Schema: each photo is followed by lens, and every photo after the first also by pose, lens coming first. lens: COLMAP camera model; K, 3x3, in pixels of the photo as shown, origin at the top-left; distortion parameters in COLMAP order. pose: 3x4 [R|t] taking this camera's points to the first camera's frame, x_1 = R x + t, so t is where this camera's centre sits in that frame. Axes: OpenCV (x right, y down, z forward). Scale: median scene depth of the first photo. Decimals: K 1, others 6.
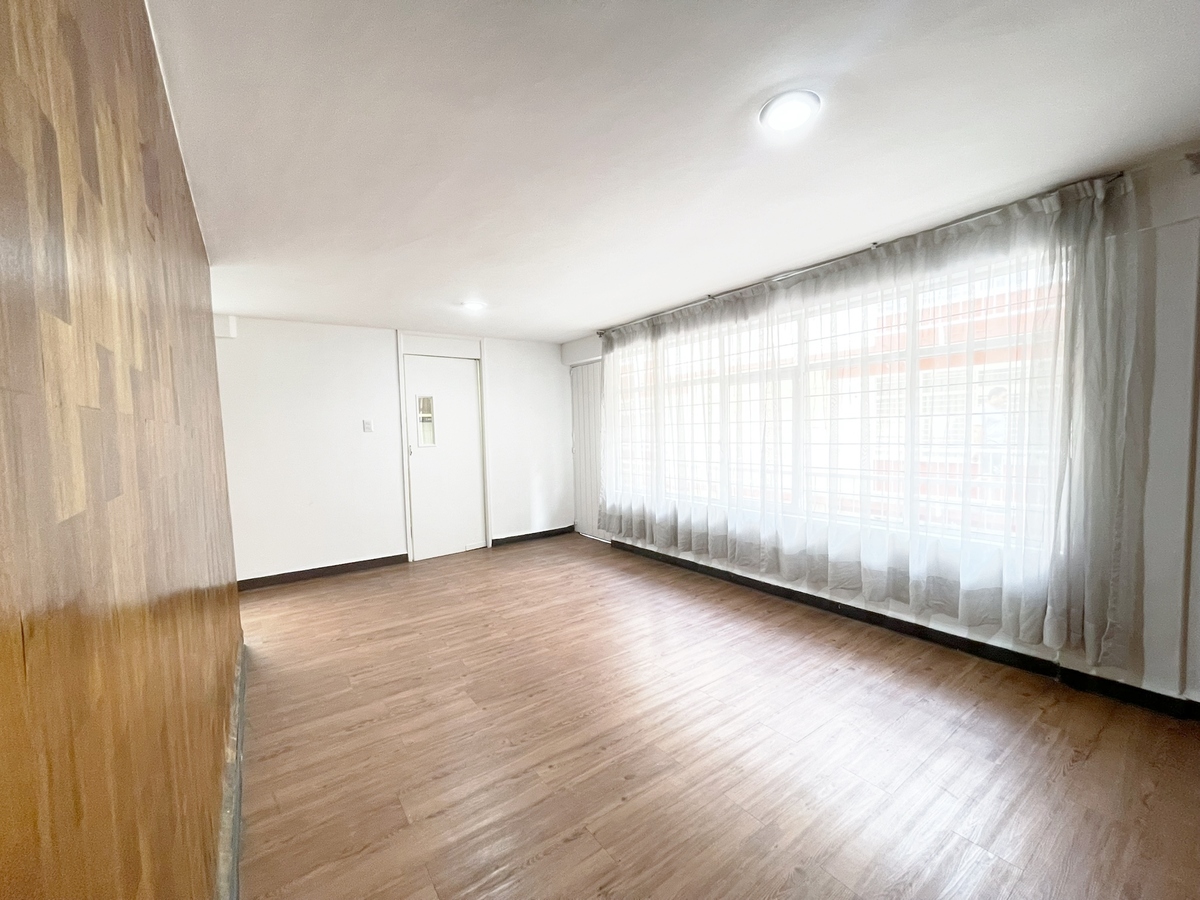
lens RADIAL K [[483.1, 0, 594.6], [0, 483.1, 456.1], [0, 0, 1]] dist [0.000296, -0.000255]
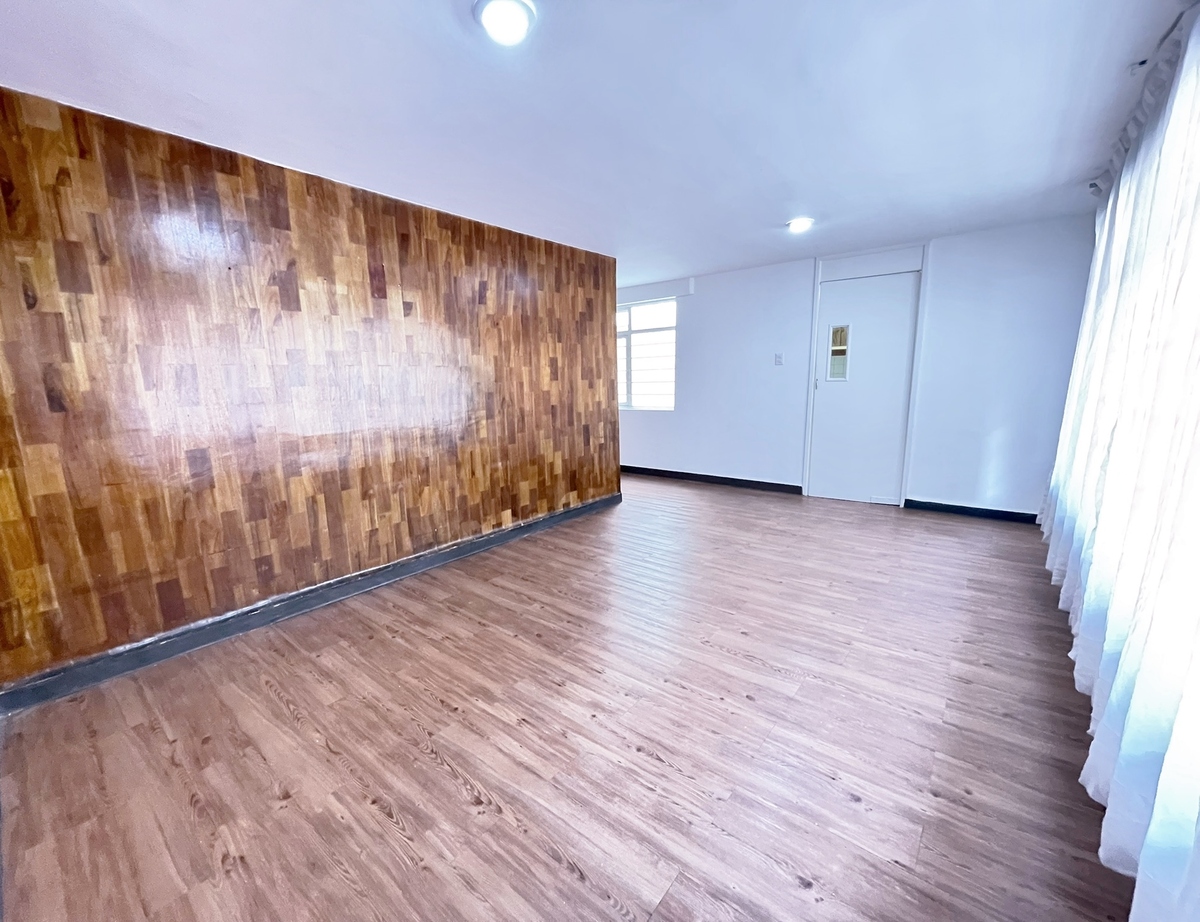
lens RADIAL K [[492.5, 0, 586.6], [0, 492.5, 468.2], [0, 0, 1]] dist [-0.002075, -0.000098]
pose [[0.257402, 0.194558, -0.946515, 0.580749], [-0.042652, 0.980854, 0.190018, -0.018588], [0.965363, -0.008540, 0.260772, 0.353018]]
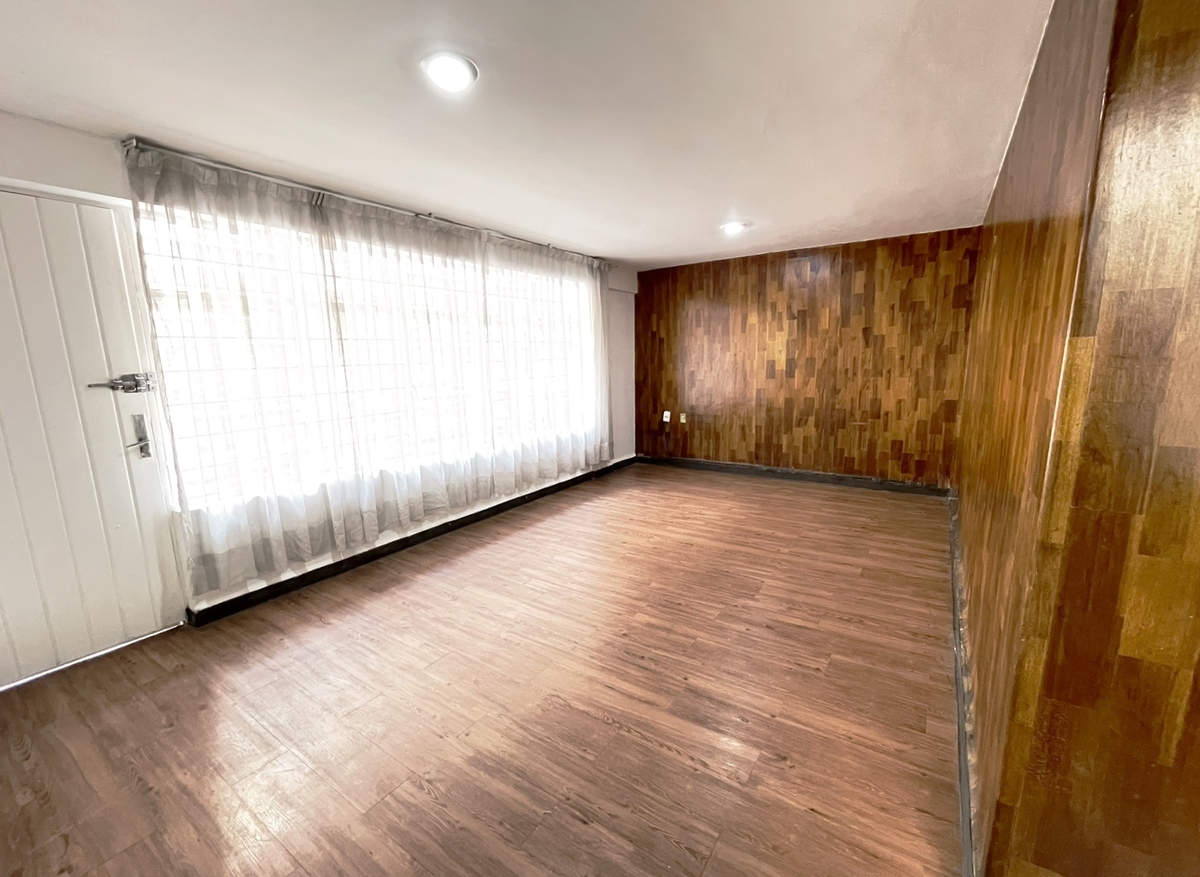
lens RADIAL K [[504.5, 0, 599.3], [0, 504.5, 442.8], [0, 0, 1]] dist [-0.000771, 0.000079]
pose [[-0.350611, -0.122046, 0.928535, -0.714371], [0.088663, 0.982693, 0.162643, -0.046453], [-0.932315, 0.139351, -0.333722, 1.019135]]
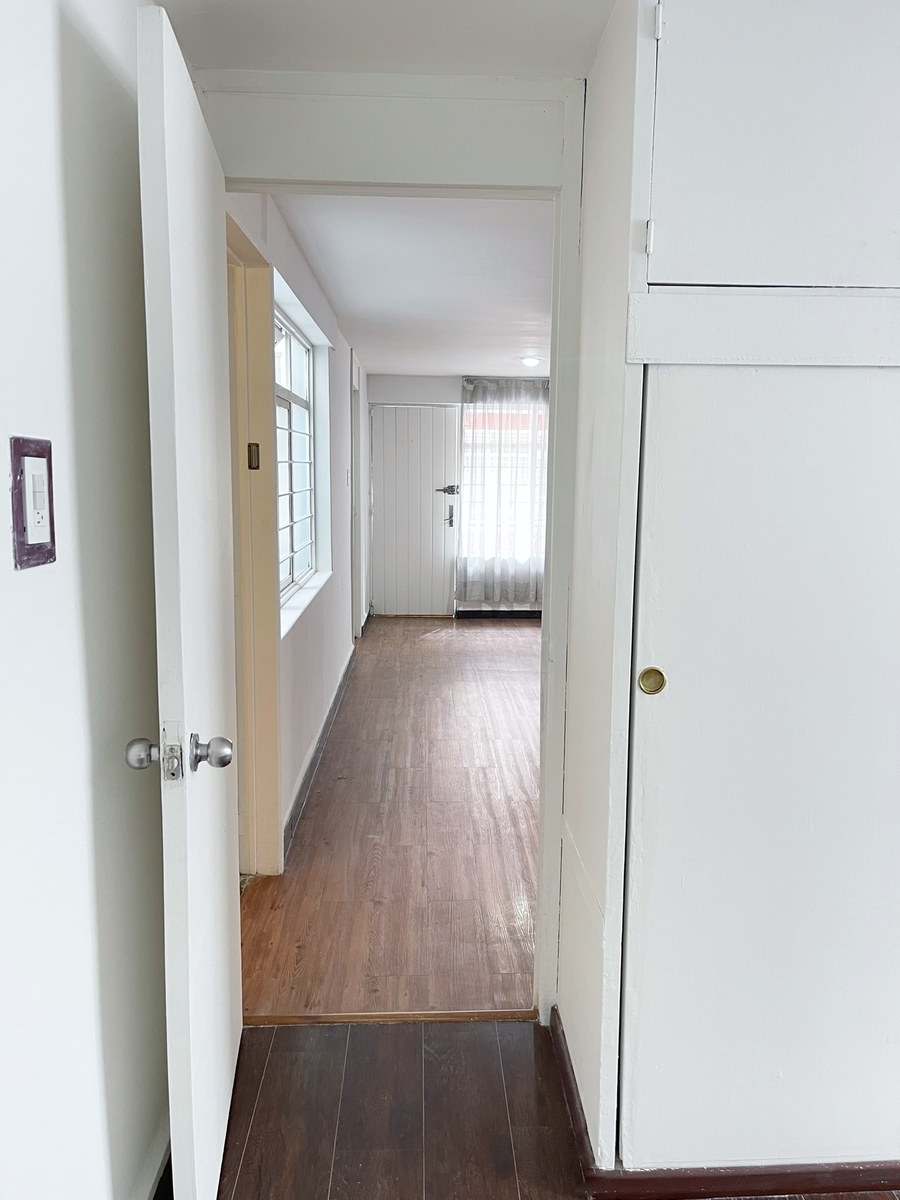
lens RADIAL K [[889.7, 0, 455.2], [0, 889.7, 605.7], [0, 0, 1]] dist [0.002278, -0.000514]
pose [[0.550039, -0.094173, 0.829812, -1.773766], [0.024669, 0.995020, 0.096570, 0.004406], [-0.834774, -0.032646, 0.549624, 0.117885]]
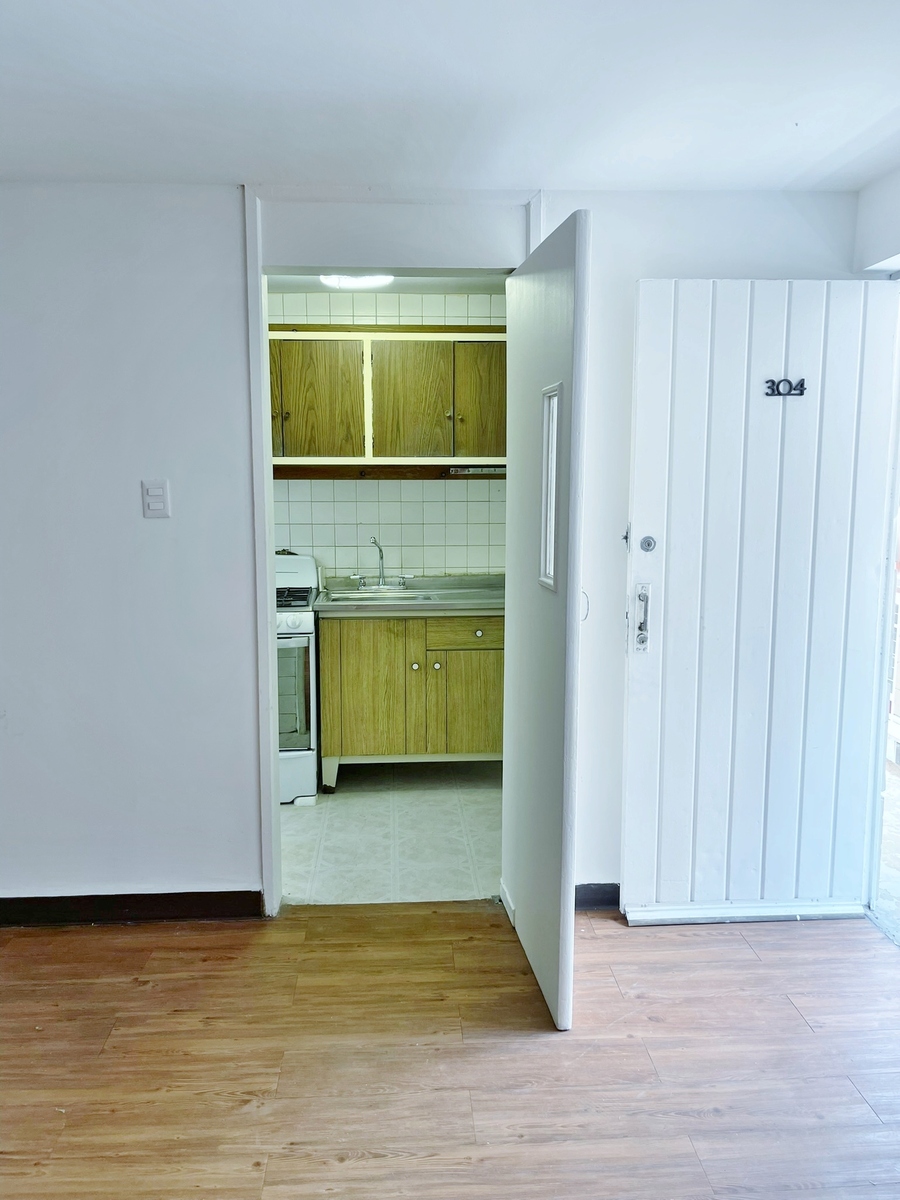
lens RADIAL K [[908.9, 0, 449.8], [0, 908.9, 601.6], [0, 0, 1]] dist [0.059025, -0.103777]
pose [[0.847702, 0.093119, -0.522235, 0.034844], [-0.050222, 0.994139, 0.095741, -0.074252], [0.528089, -0.054932, 0.847410, 0.671194]]
